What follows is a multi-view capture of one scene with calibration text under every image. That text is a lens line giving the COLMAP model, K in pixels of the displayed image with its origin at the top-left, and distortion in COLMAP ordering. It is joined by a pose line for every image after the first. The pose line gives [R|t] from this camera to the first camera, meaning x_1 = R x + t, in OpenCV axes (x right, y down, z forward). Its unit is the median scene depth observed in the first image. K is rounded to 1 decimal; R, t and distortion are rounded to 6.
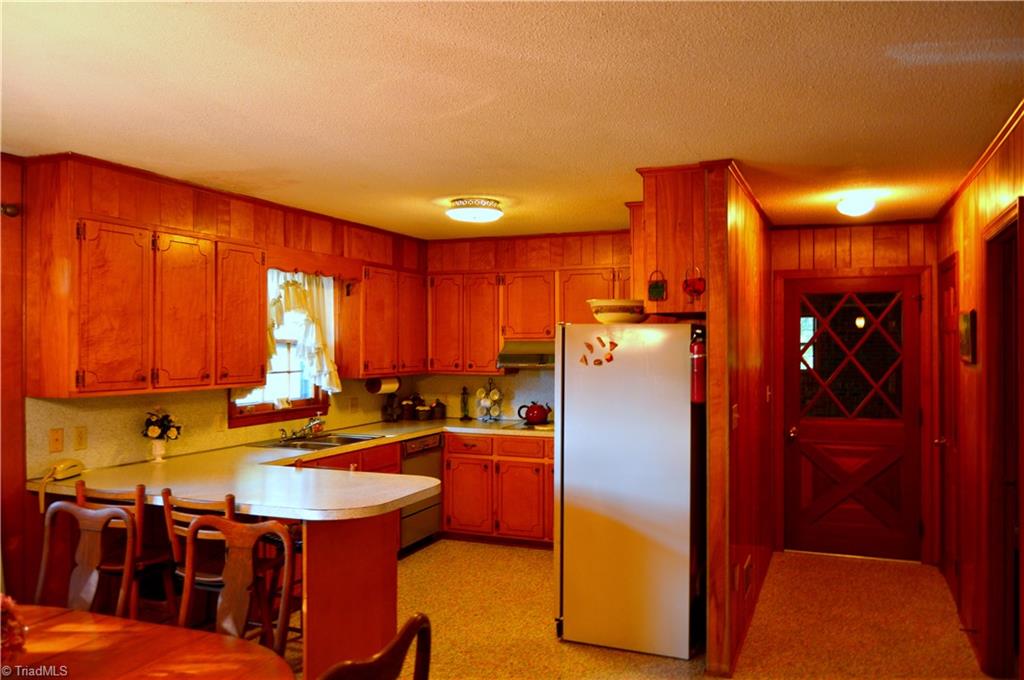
lens RADIAL K [[811.7, 0, 511.5], [0, 811.7, 341.3], [0, 0, 1]] dist [-0.001112, -0.000057]
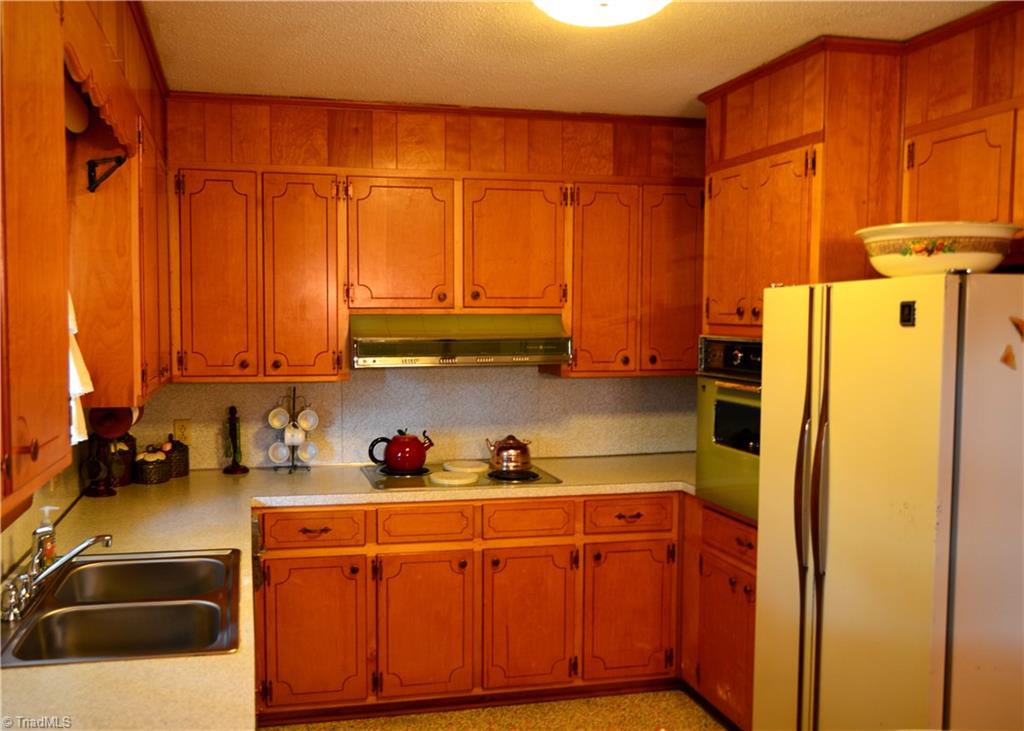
lens RADIAL K [[939.0, 0, 508.9], [0, 939.0, 387.3], [0, 0, 1]] dist [-0.010322, 0.000000]
pose [[0.818650, -0.038401, 0.573007, -0.261332], [-0.005072, 0.997240, 0.074078, 0.001561], [-0.574270, -0.063551, 0.816196, 0.464338]]
